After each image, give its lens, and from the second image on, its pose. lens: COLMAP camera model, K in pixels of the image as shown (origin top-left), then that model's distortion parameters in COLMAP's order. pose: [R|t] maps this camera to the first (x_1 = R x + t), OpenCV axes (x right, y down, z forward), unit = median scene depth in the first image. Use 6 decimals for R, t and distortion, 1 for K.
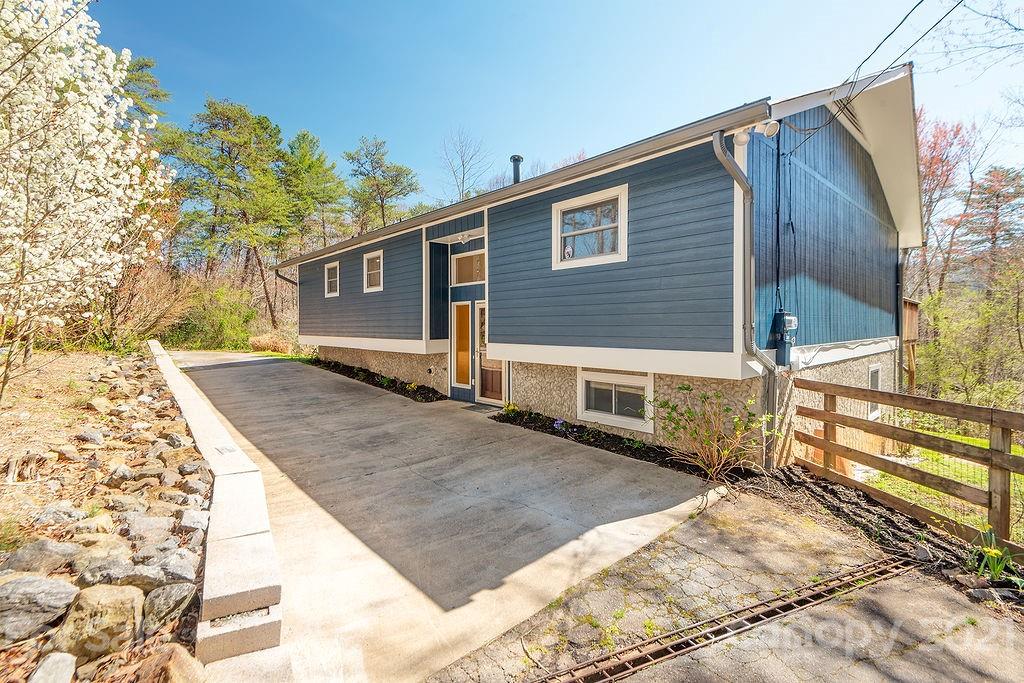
lens RADIAL K [[461.1, 0, 526.0], [0, 461.1, 315.1], [0, 0, 1]] dist [0.020406, -0.000159]
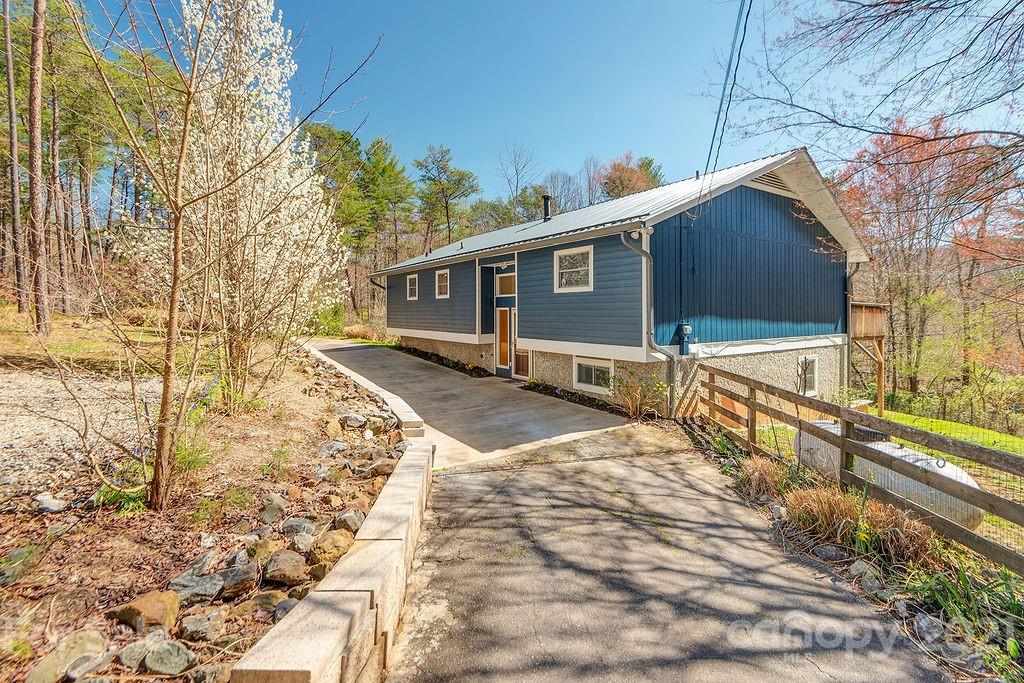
lens RADIAL K [[475.6, 0, 523.8], [0, 475.6, 296.3], [0, 0, 1]] dist [0.001632, 0.000003]
pose [[0.990532, -0.001663, -0.137272, 0.133109], [0.000340, 0.999953, -0.009658, -0.052743], [0.137281, 0.009520, 0.990486, -0.472826]]
